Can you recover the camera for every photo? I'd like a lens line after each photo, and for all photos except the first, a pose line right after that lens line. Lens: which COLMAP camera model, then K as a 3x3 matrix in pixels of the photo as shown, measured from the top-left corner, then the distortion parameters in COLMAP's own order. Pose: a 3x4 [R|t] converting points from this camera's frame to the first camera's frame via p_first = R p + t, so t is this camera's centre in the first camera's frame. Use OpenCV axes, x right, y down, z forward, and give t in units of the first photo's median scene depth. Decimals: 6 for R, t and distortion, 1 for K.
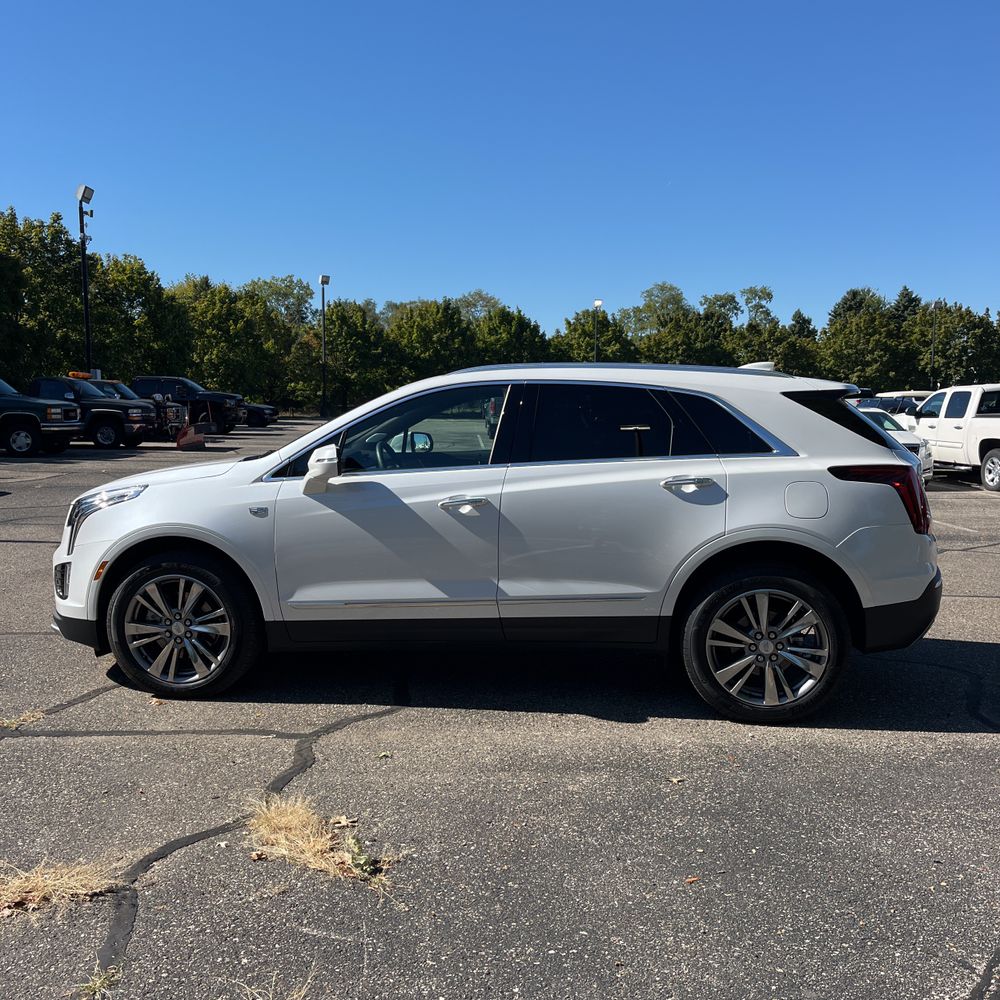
lens RADIAL K [[1014.4, 0, 486.5], [0, 1014.4, 501.8], [0, 0, 1]] dist [0.026265, 0.000000]
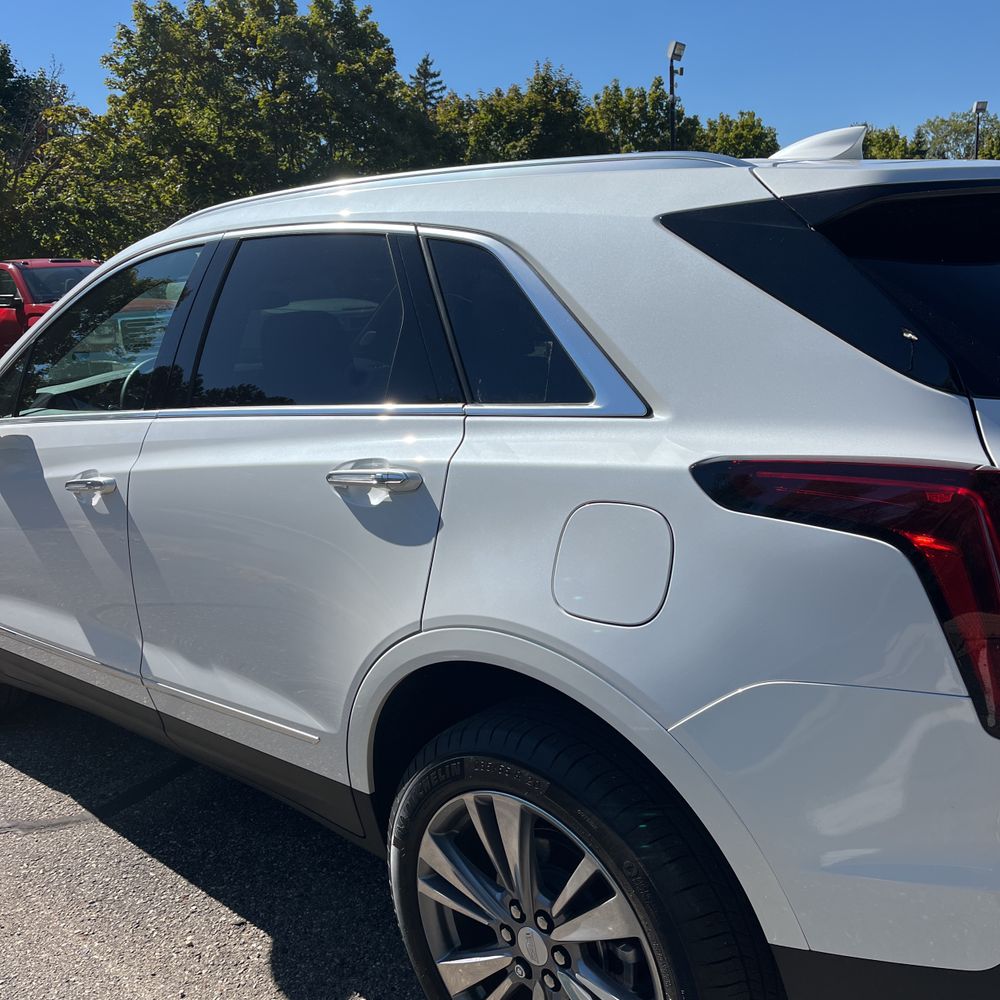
lens RADIAL K [[1014.4, 0, 492.8], [0, 1014.4, 513.5], [0, 0, 1]] dist [0.026265, 0.000000]
pose [[0.809373, 0.084508, -0.581183, 0.432328], [-0.002750, 0.990128, 0.140142, -0.057049], [0.587288, -0.111829, 0.801615, 0.672260]]
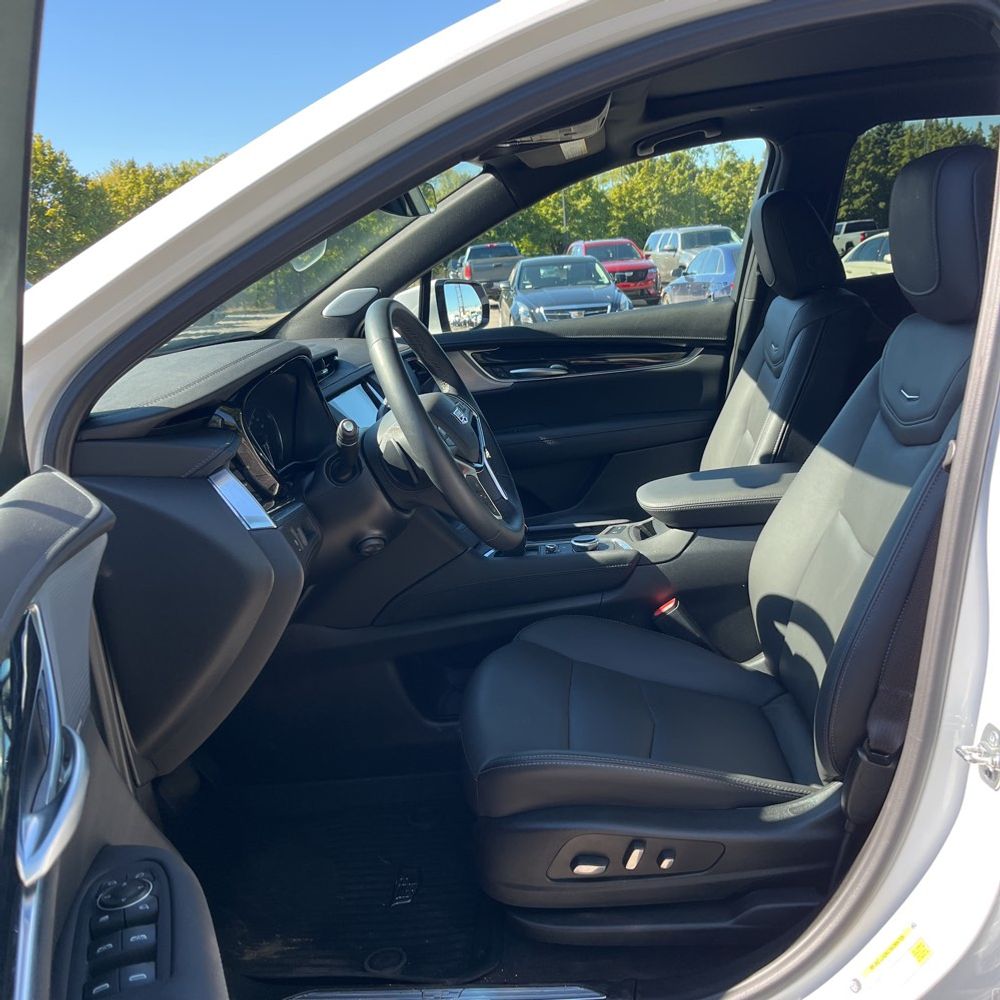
lens RADIAL K [[1014.4, 0, 496.3], [0, 1014.4, 507.6], [0, 0, 1]] dist [0.026265, 0.000000]
pose [[0.995328, -0.091832, 0.029831, -0.091375], [0.087263, 0.987774, 0.129183, -0.040452], [-0.041330, -0.125976, 0.991172, 0.781273]]
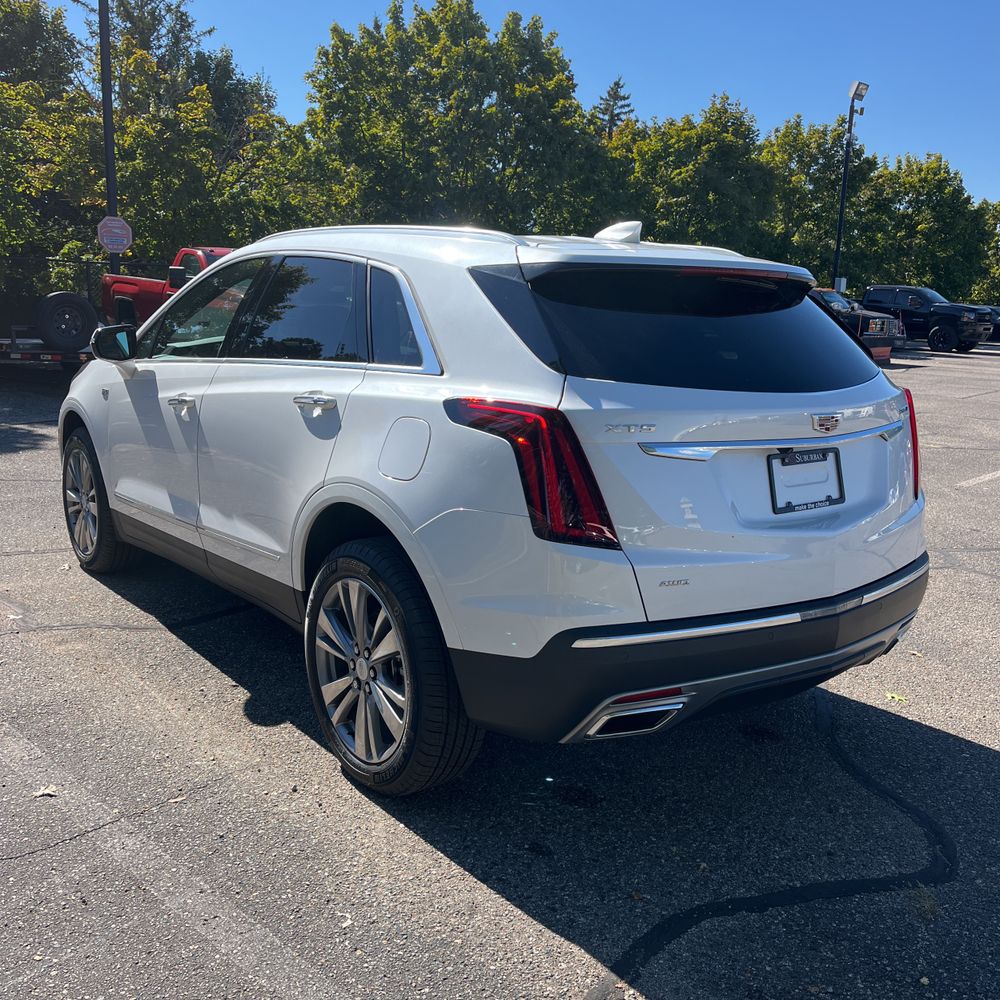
lens RADIAL K [[1014.4, 0, 499.7], [0, 1014.4, 511.1], [0, 0, 1]] dist [0.026265, 0.000000]
pose [[0.704388, 0.165816, -0.690175, 0.714703], [-0.102329, 0.985896, 0.132427, -0.046724], [0.702400, -0.022655, 0.711422, 0.567931]]
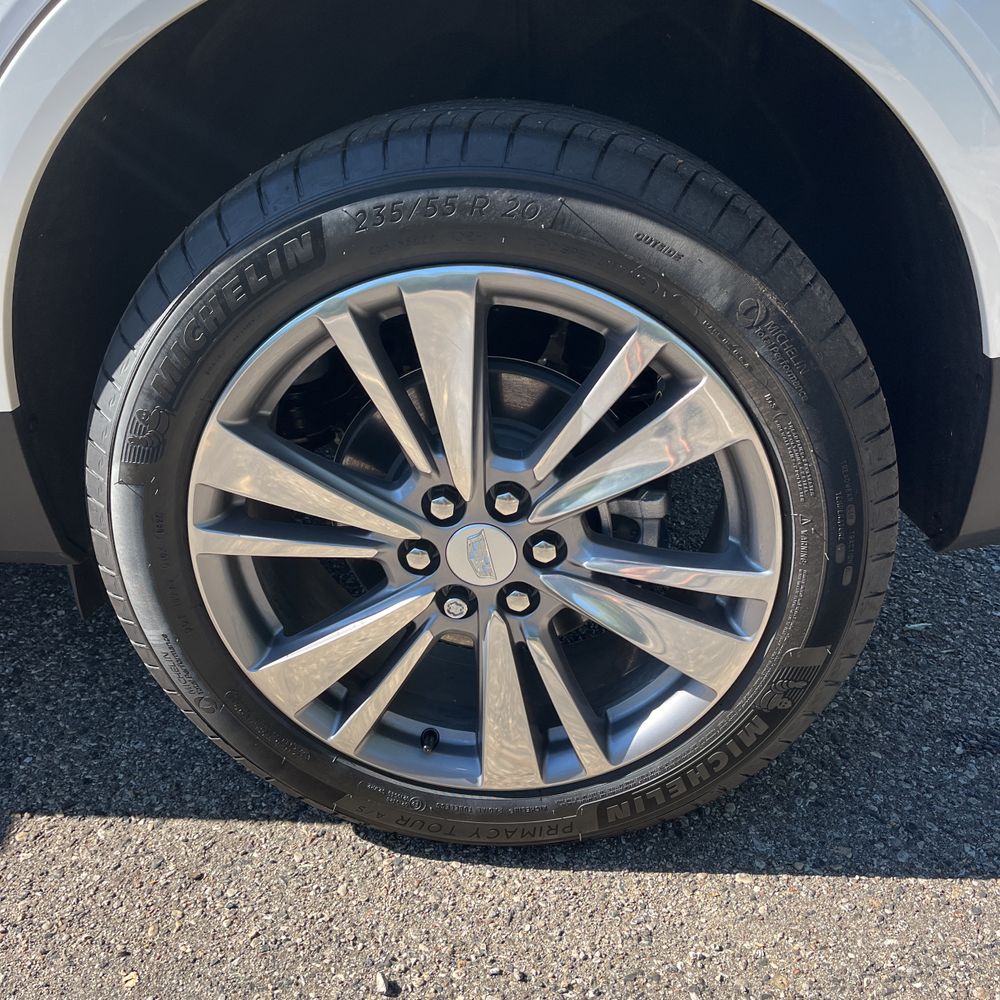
lens RADIAL K [[1014.4, 0, 520.5], [0, 1014.4, 514.5], [0, 0, 1]] dist [0.026265, 0.000000]
pose [[0.997096, -0.037374, 0.066347, 0.252599], [0.010726, 0.931518, 0.363538, 0.056889], [-0.075390, -0.361770, 0.929214, 0.760945]]
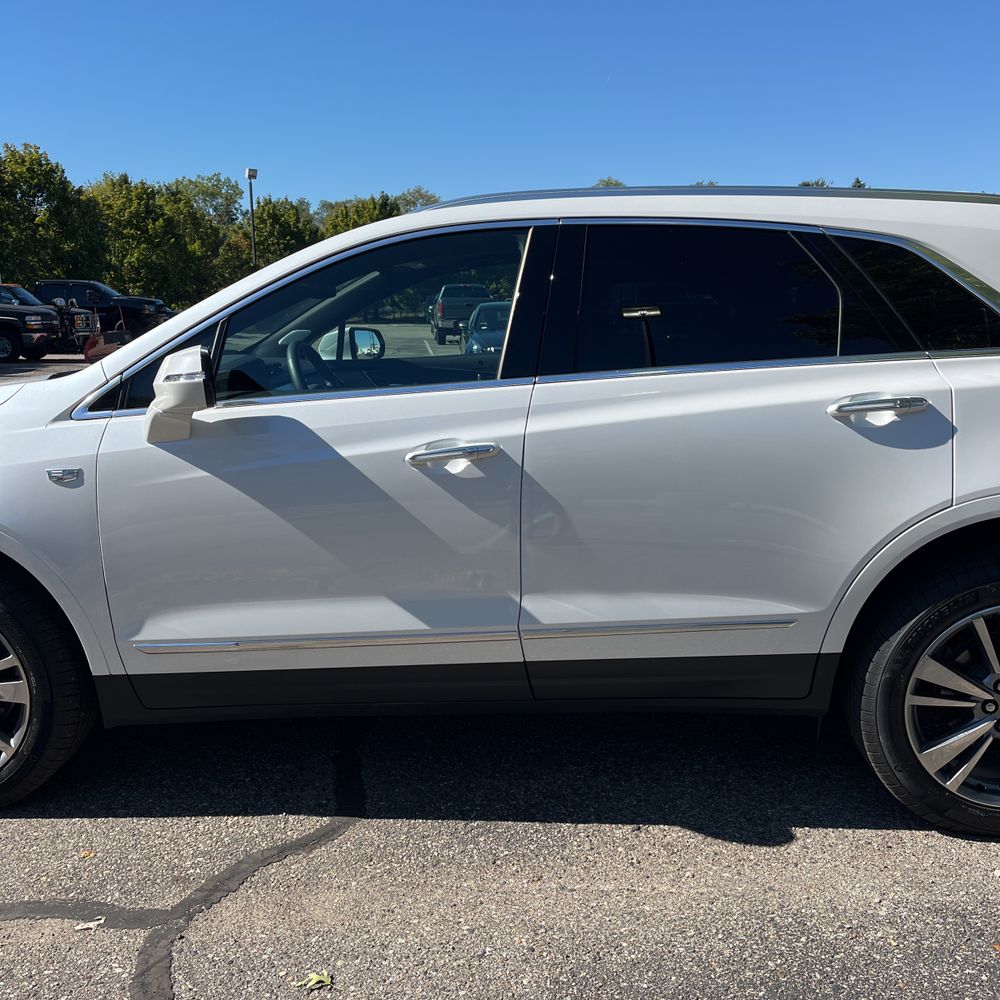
lens RADIAL K [[1014.4, 0, 492.7], [0, 1014.4, 518.0], [0, 0, 1]] dist [0.026265, 0.000000]
pose [[0.997976, -0.027032, 0.057555, -0.032354], [0.020777, 0.994082, 0.106623, -0.020860], [-0.060097, -0.105211, 0.992632, 0.450921]]
